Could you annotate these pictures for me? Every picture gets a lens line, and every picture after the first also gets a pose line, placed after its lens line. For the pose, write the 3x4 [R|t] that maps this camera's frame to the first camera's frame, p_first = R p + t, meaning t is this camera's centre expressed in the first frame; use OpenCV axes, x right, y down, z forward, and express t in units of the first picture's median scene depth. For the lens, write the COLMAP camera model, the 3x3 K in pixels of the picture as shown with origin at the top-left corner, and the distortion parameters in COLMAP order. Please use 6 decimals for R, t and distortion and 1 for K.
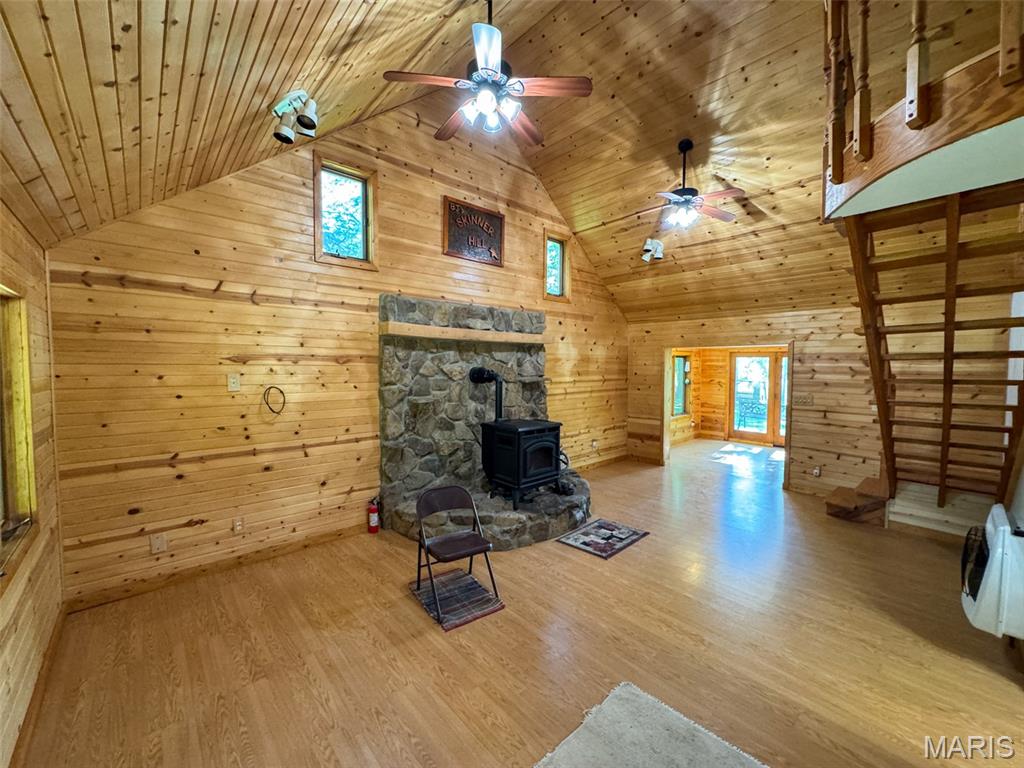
lens RADIAL K [[408.9, 0, 511.3], [0, 408.9, 381.9], [0, 0, 1]] dist [-0.002941, 0.000184]
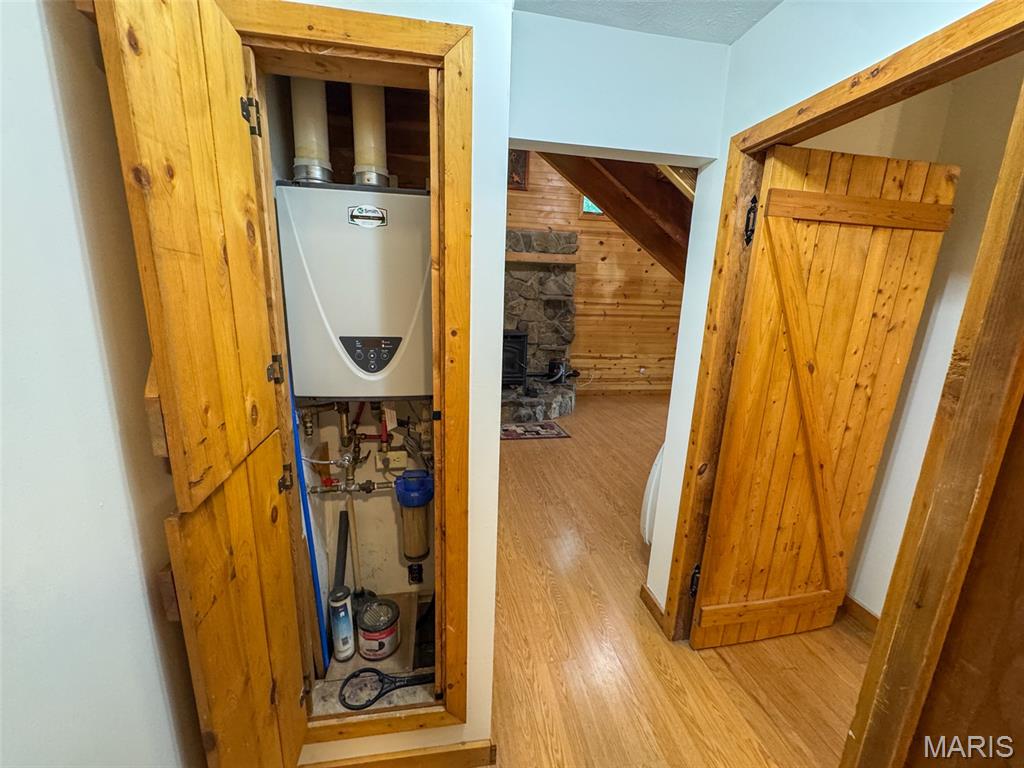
lens RADIAL K [[408.9, 0, 512.0], [0, 408.9, 382.7], [0, 0, 1]] dist [-0.002941, 0.000184]
pose [[0.843471, 0.139800, -0.518664, 0.609378], [-0.054751, 0.982886, 0.175888, 0.033646], [0.534377, -0.119959, 0.836690, 0.011759]]
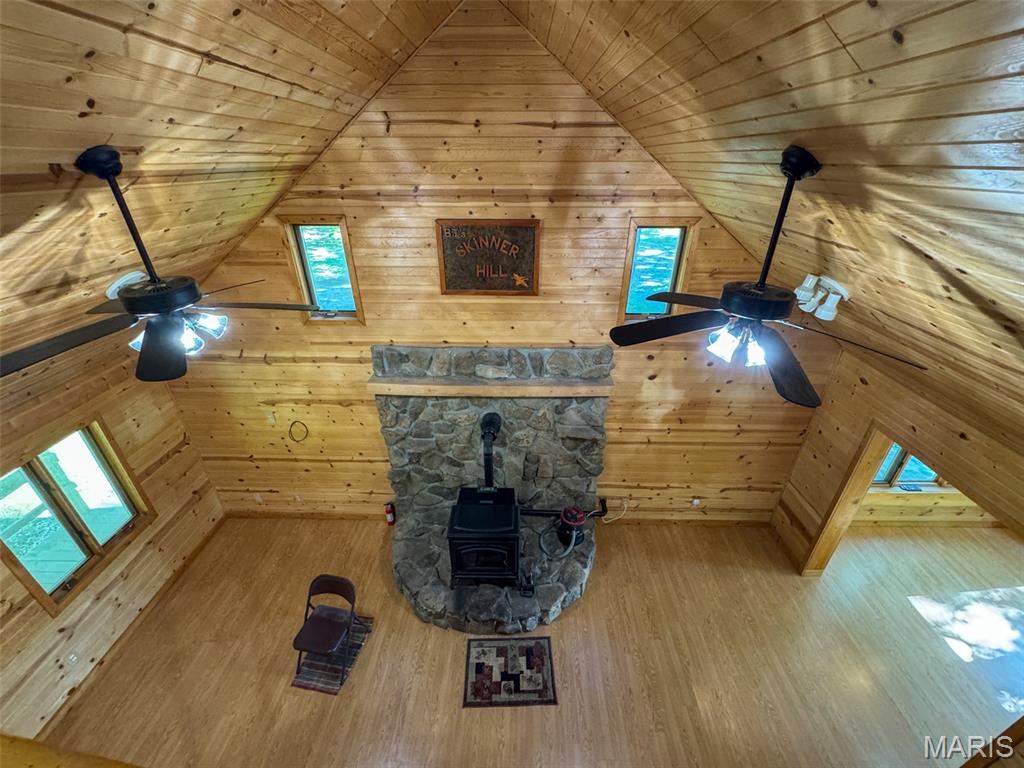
lens RADIAL K [[408.9, 0, 512.7], [0, 408.9, 381.8], [0, 0, 1]] dist [-0.002941, 0.000184]
pose [[0.725042, 0.324176, -0.607639, 0.460794], [-0.026700, 0.894859, 0.445549, -0.490476], [0.688187, -0.306817, 0.657466, 0.471665]]
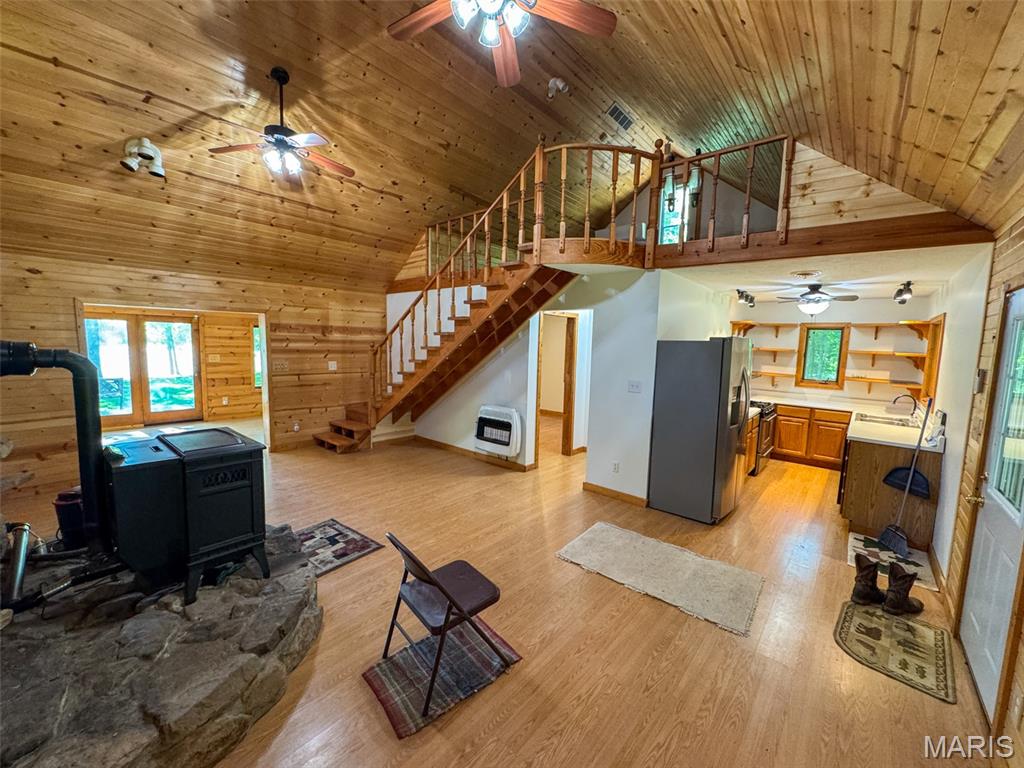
lens RADIAL K [[408.9, 0, 511.5], [0, 408.9, 382.7], [0, 0, 1]] dist [-0.002941, 0.000184]
pose [[-0.121286, -0.108494, 0.986671, -0.475592], [0.016650, 0.993646, 0.111308, -0.025624], [-0.992478, 0.029928, -0.118709, 0.565182]]
